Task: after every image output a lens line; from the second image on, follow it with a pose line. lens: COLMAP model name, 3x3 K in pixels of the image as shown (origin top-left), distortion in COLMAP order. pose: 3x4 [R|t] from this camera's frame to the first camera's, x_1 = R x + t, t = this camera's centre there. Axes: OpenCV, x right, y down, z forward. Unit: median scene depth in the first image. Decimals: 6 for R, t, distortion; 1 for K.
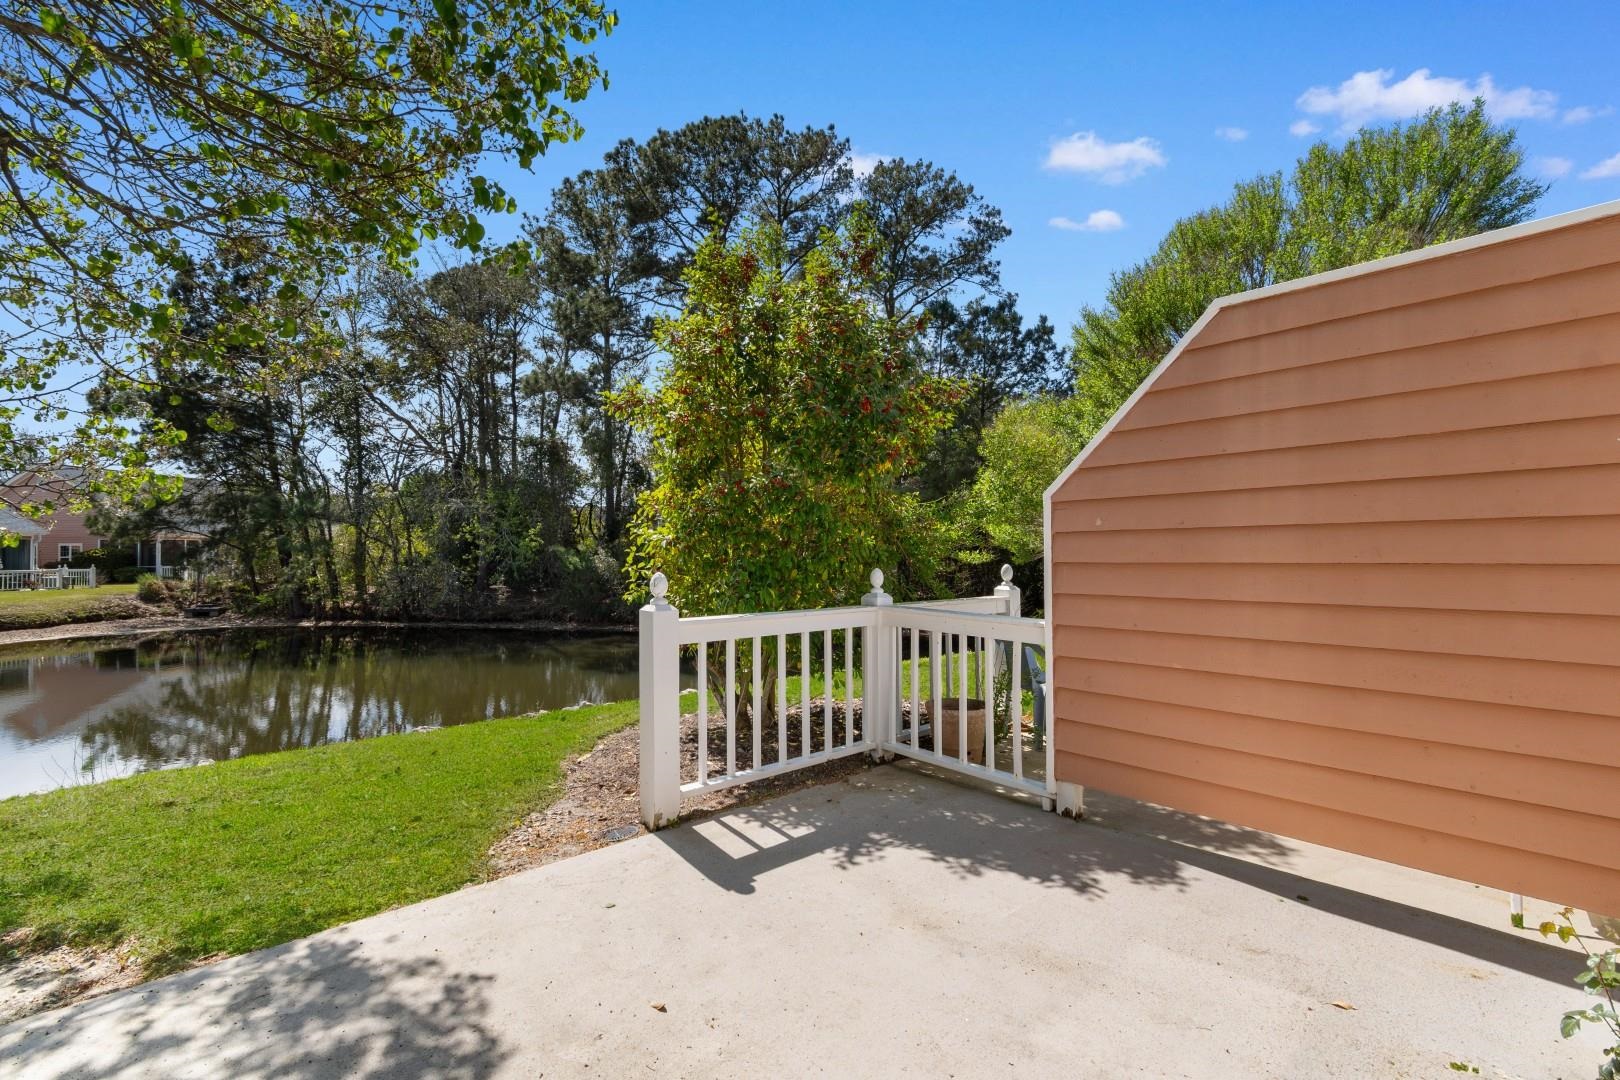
lens RADIAL K [[698.0, 0, 808.3], [0, 698.0, 547.0], [0, 0, 1]] dist [0.000988, 0.000055]
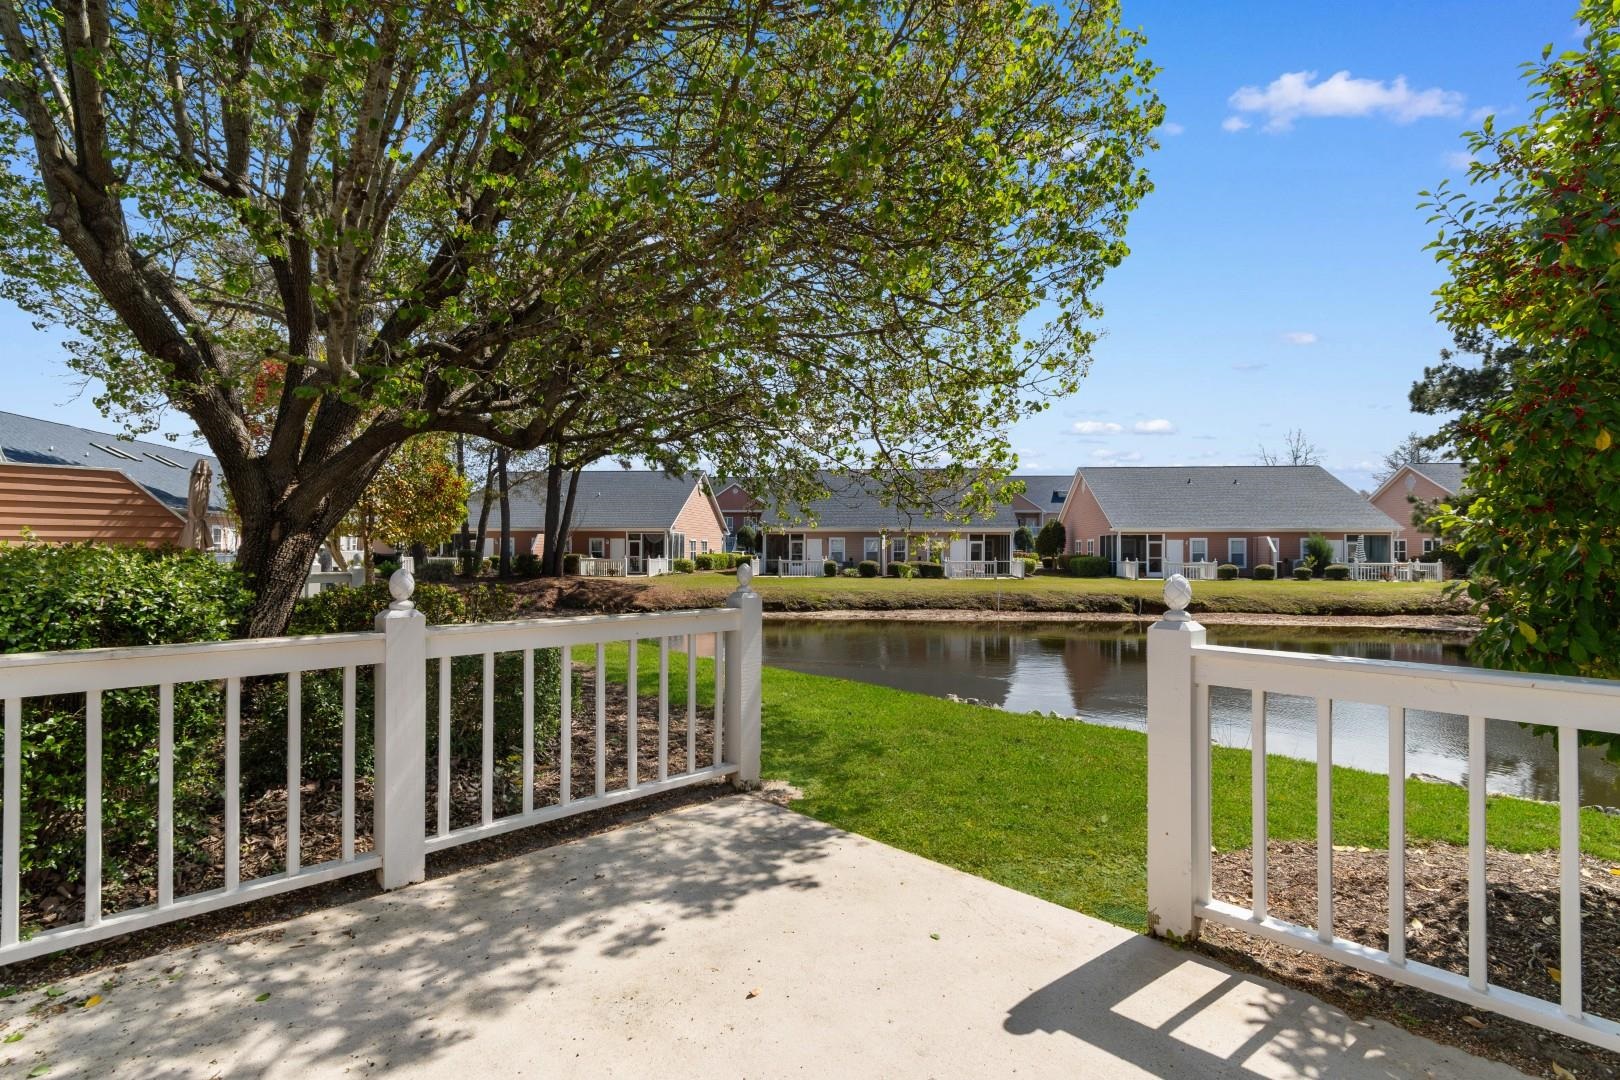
lens RADIAL K [[763.4, 0, 809.1], [0, 763.4, 542.2], [0, 0, 1]] dist [-0.005318, -0.000670]
pose [[0.071784, -0.005909, -0.997403, 0.511015], [0.007456, 0.999958, -0.005387, 0.007922], [0.997392, -0.007050, 0.071825, 0.575370]]
